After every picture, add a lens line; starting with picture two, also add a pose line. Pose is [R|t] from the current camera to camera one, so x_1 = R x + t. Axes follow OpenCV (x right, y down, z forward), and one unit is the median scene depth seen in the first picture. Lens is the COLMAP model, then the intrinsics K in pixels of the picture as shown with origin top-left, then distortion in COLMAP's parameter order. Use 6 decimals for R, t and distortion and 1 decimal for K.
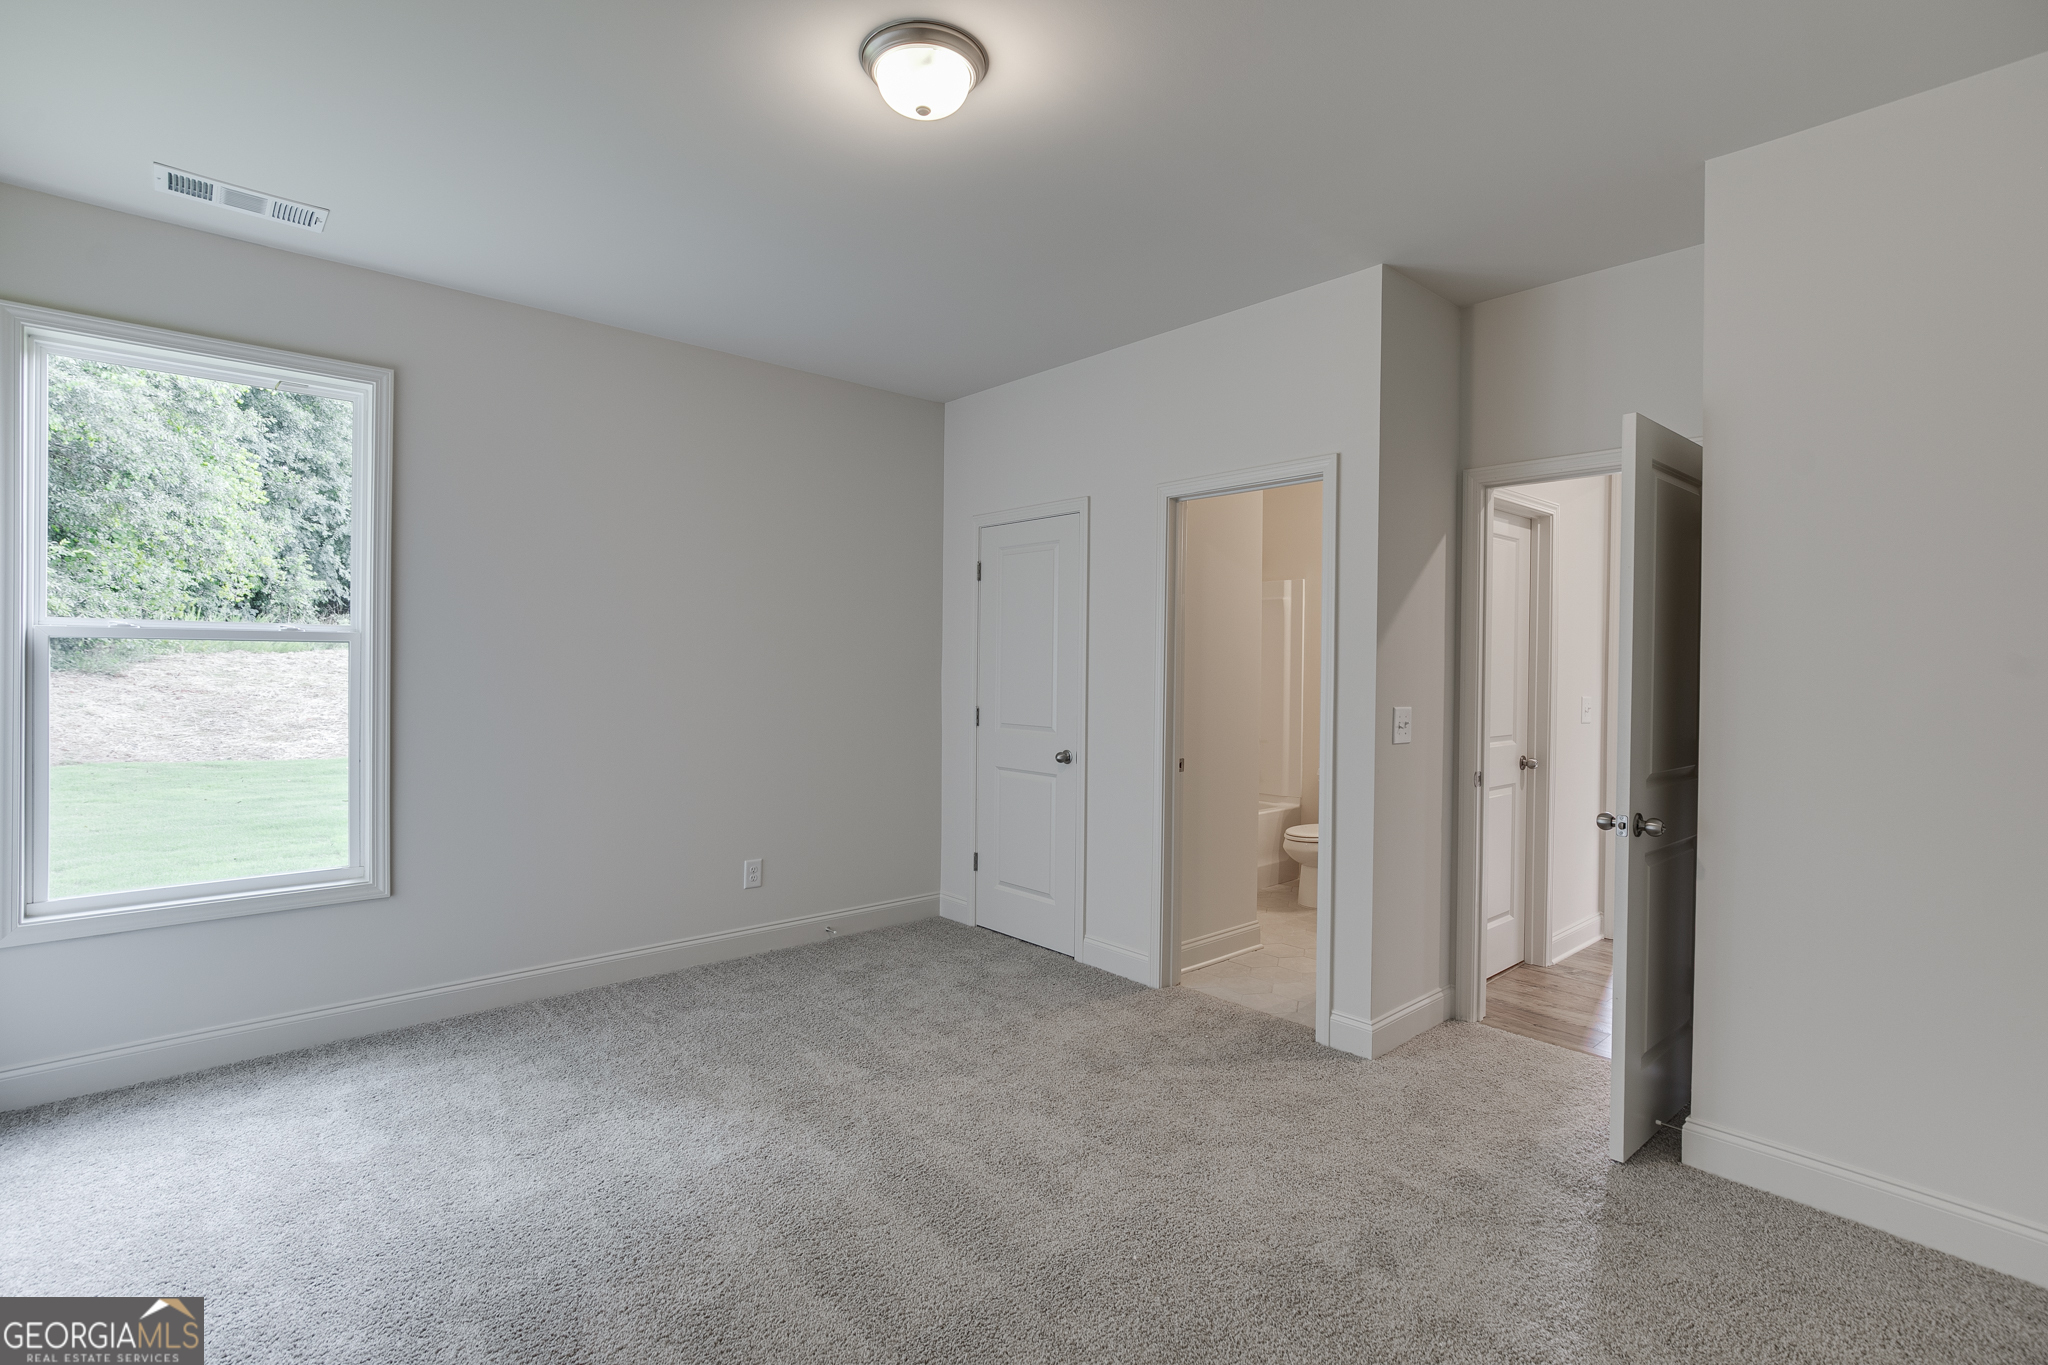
lens RADIAL K [[963.7, 0, 1015.3], [0, 963.7, 678.4], [0, 0, 1]] dist [-0.004094, 0.002834]
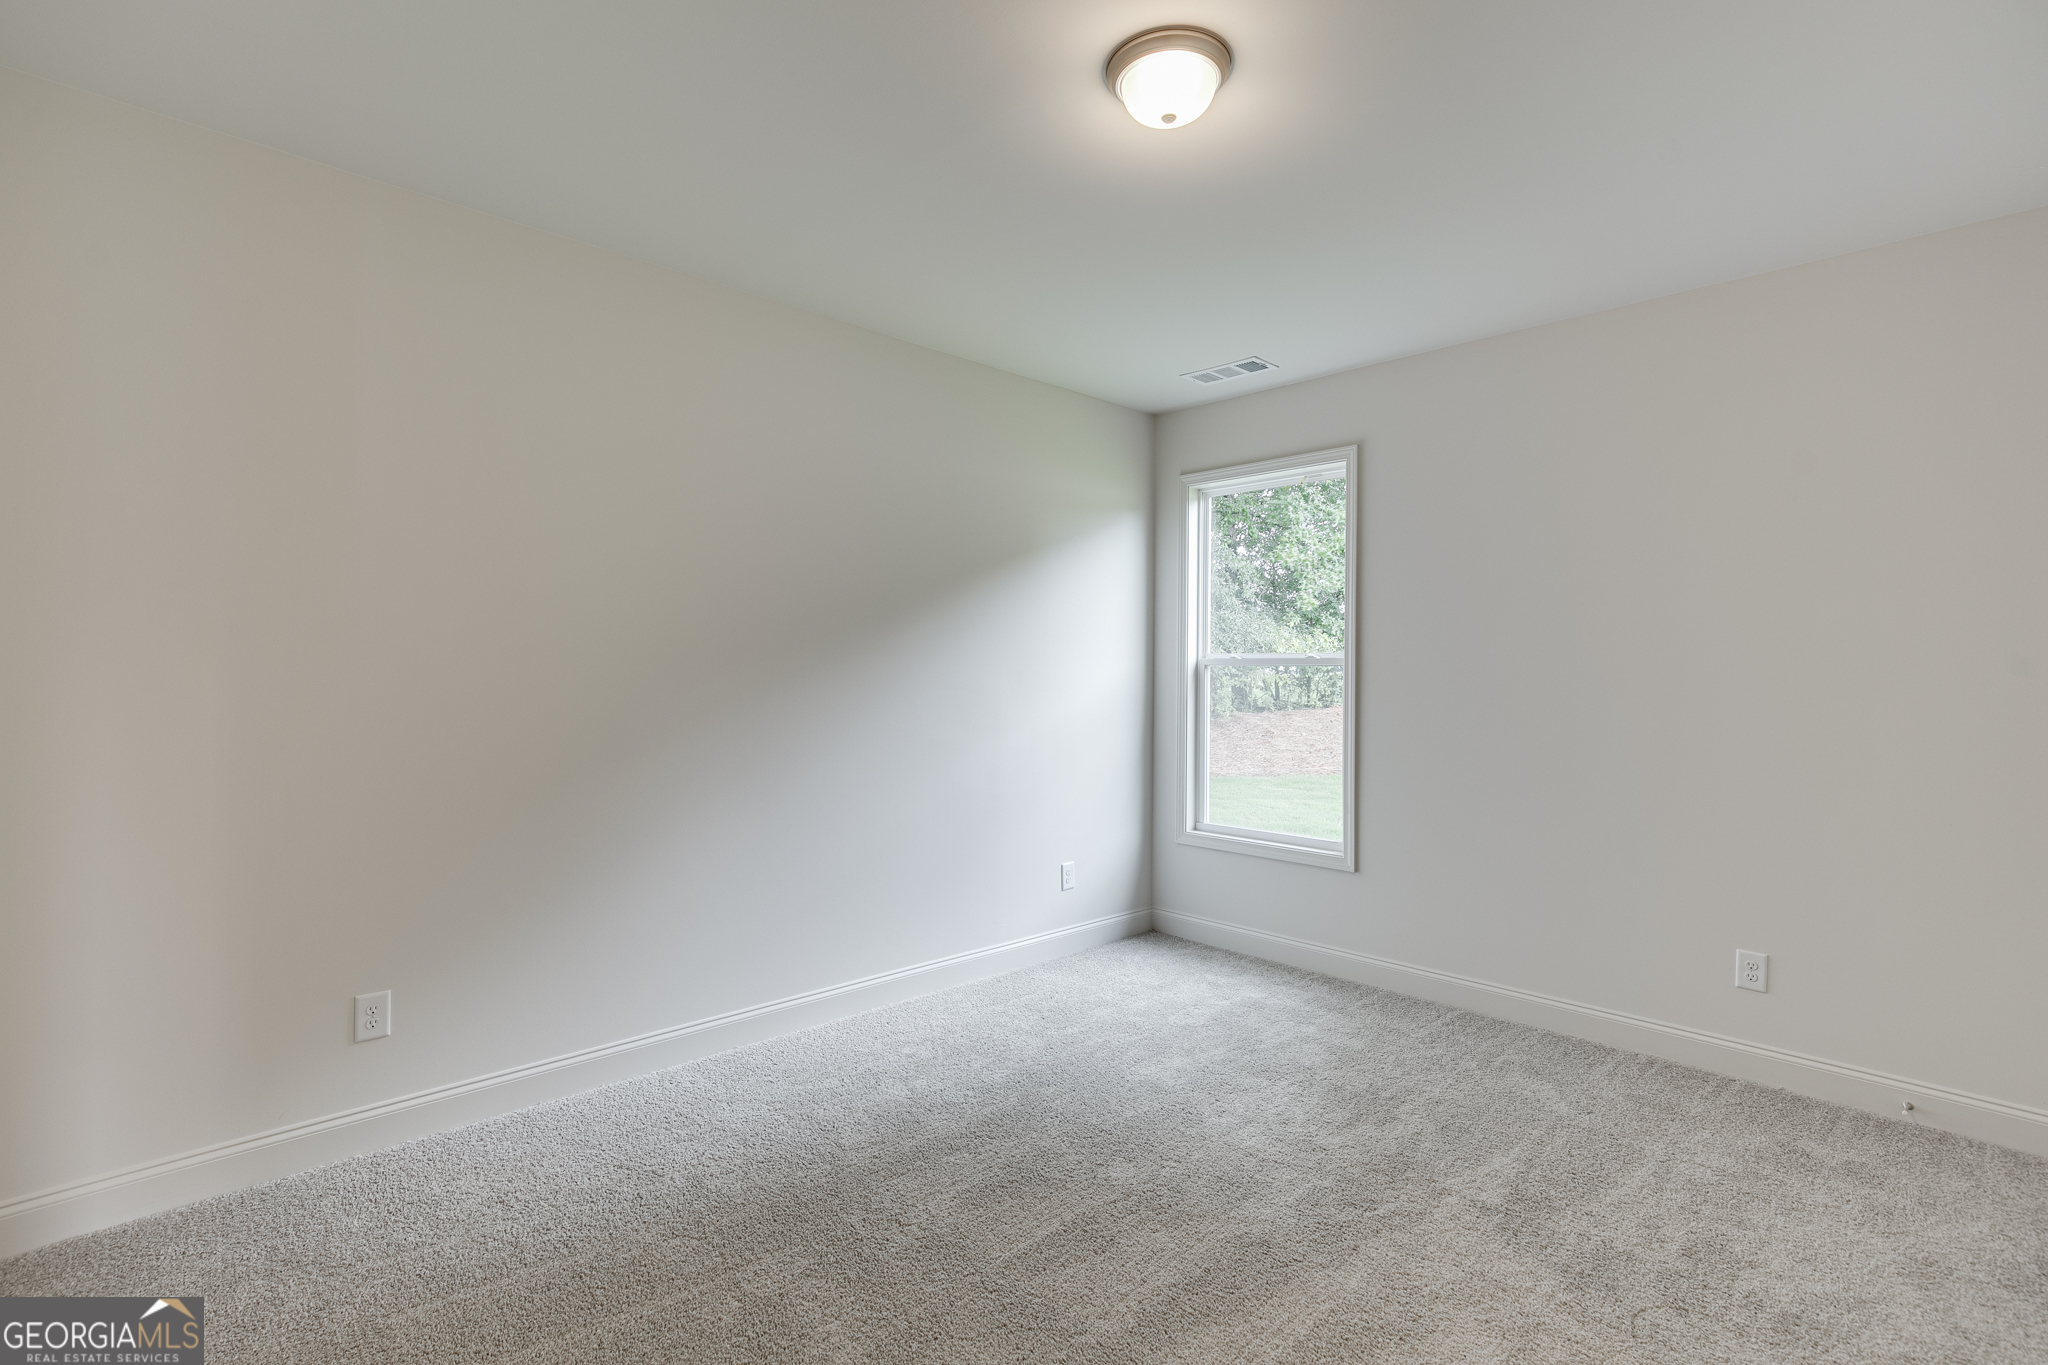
lens RADIAL K [[963.7, 0, 1012.8], [0, 963.7, 677.5], [0, 0, 1]] dist [-0.004094, 0.002834]
pose [[0.032538, -0.001417, -0.999469, 0.613873], [-0.021934, 0.999757, -0.002131, -0.010212], [0.999230, 0.021992, 0.032499, 0.563518]]
